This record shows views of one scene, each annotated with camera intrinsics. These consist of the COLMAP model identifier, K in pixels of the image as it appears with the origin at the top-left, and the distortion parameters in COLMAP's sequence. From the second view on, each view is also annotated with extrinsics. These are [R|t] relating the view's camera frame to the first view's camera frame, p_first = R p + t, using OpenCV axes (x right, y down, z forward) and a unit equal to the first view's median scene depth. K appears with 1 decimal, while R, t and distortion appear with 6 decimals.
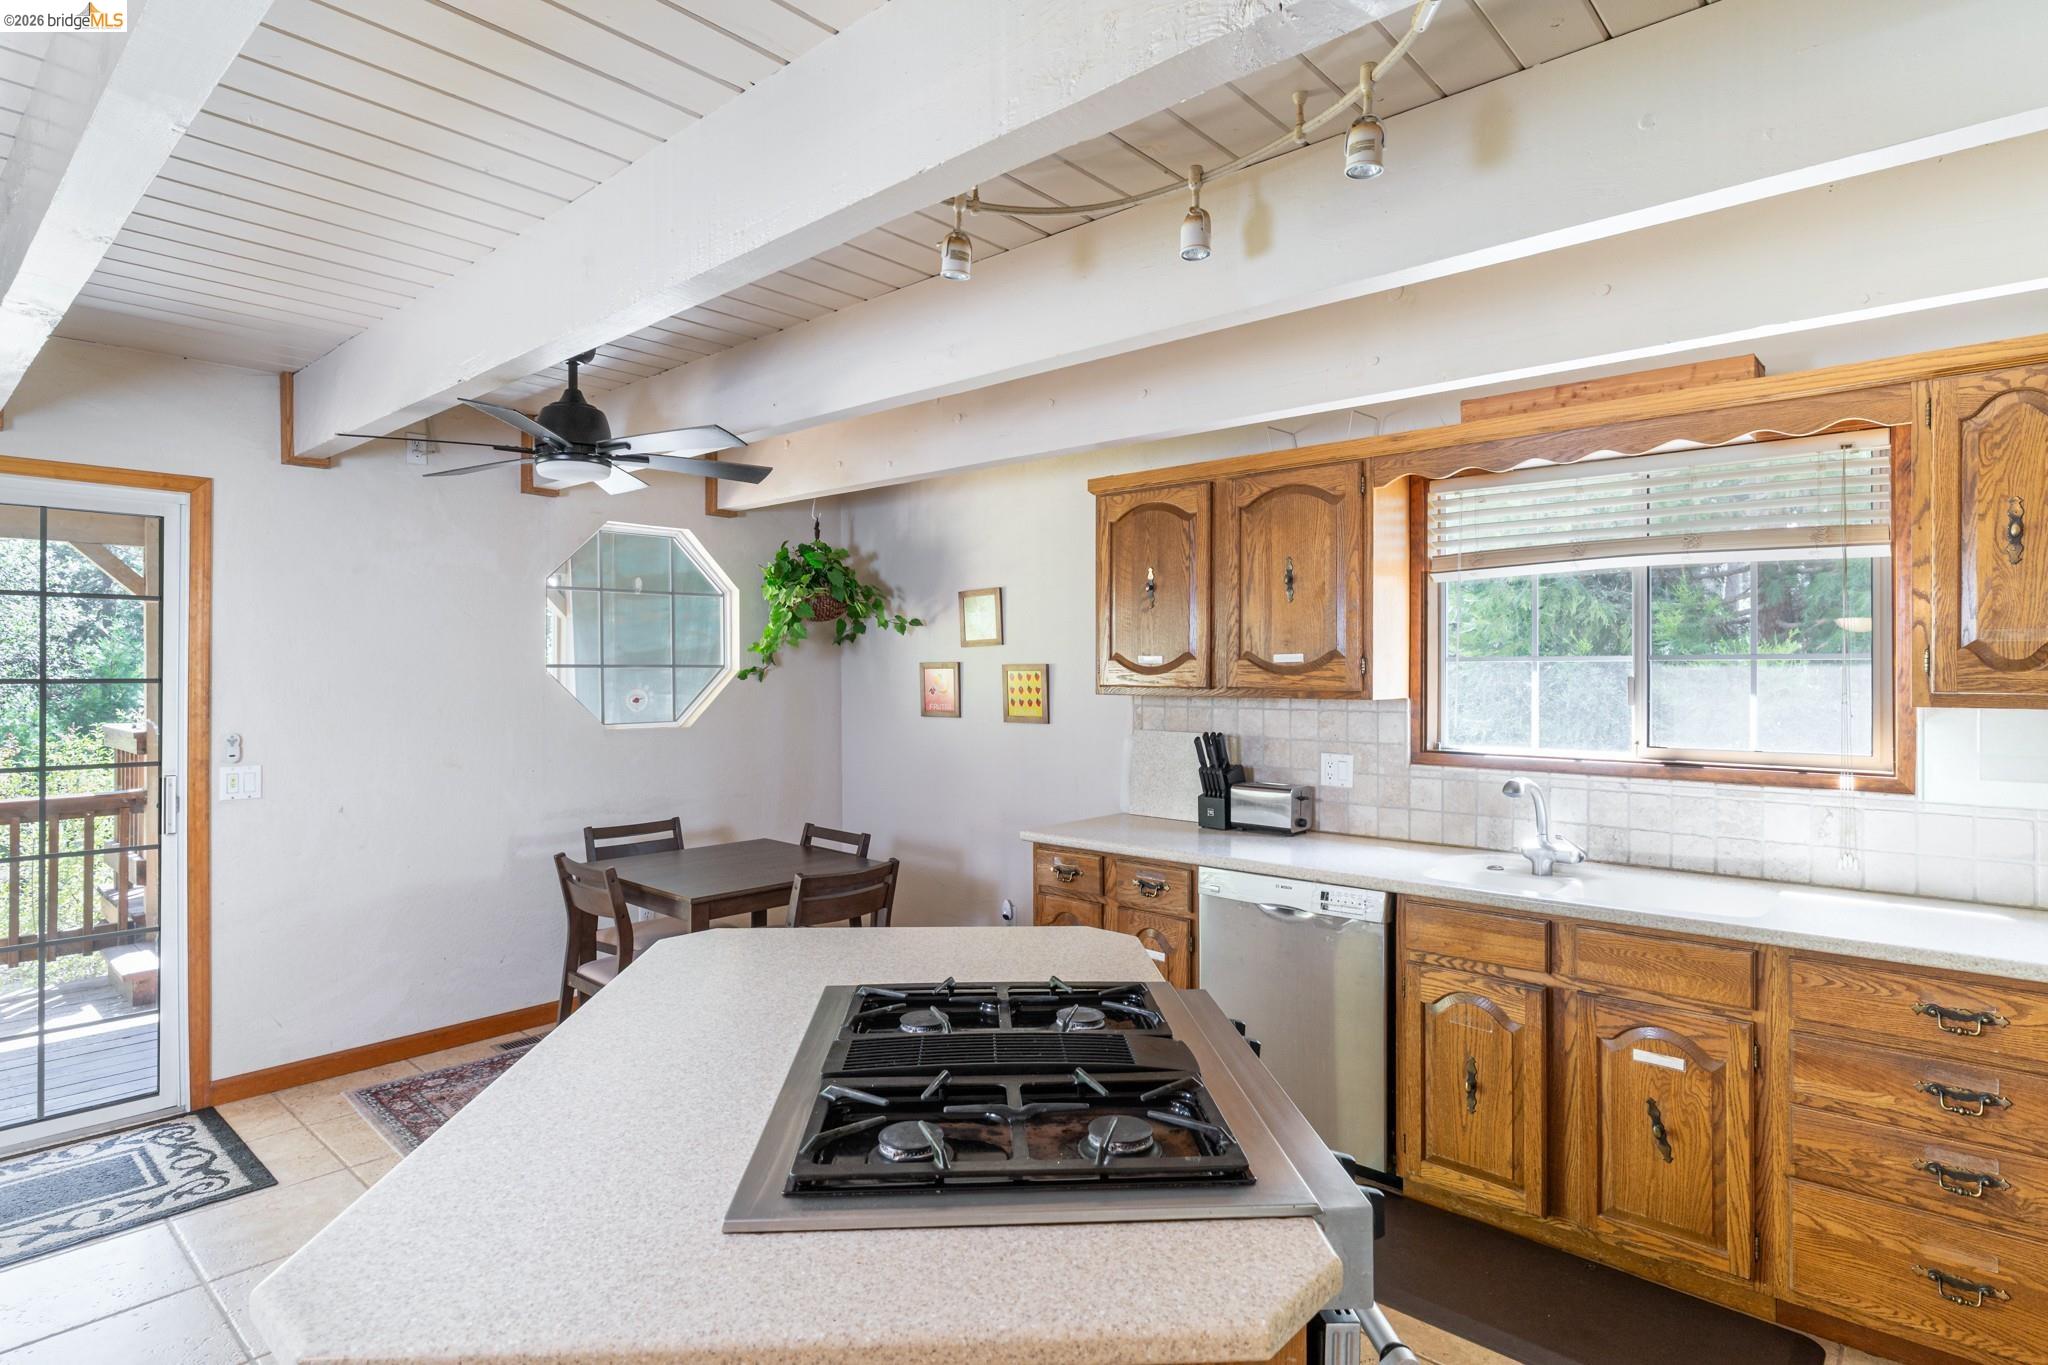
lens RADIAL K [[1059.8, 0, 1024.0], [0, 1059.8, 682.5], [0, 0, 1]] dist [0.000639, 0.000149]
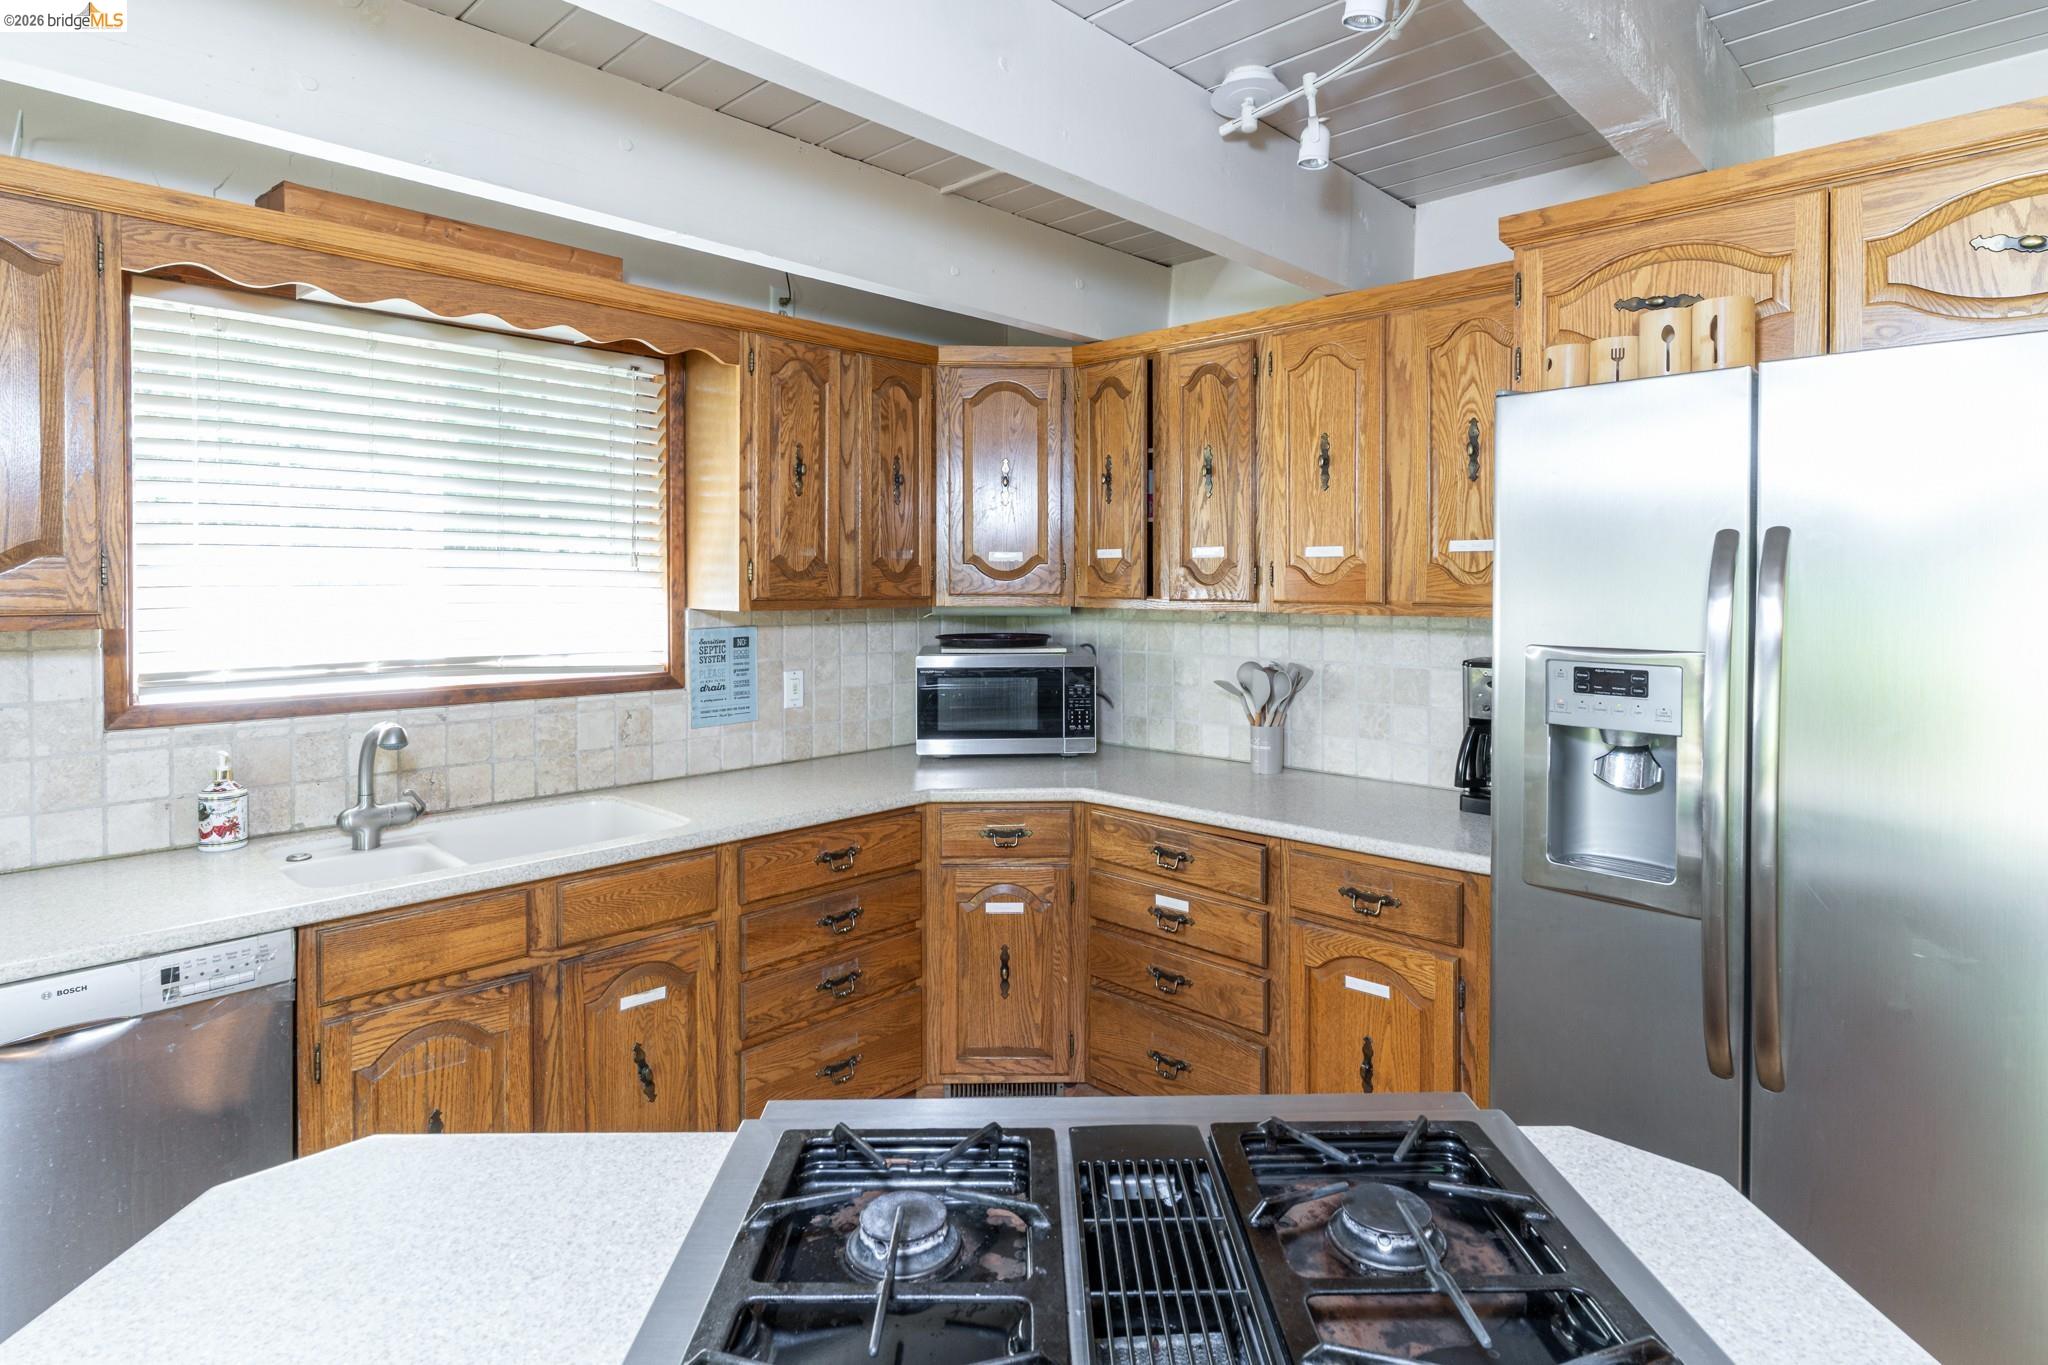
lens RADIAL K [[1118.7, 0, 1028.4], [0, 1118.7, 589.4], [0, 0, 1]] dist [-0.000886, -0.000647]
pose [[0.013804, -0.009348, 0.999861, -0.327124], [0.007134, 0.999932, 0.009250, -0.007817], [-0.999879, 0.007006, 0.013870, 0.567107]]
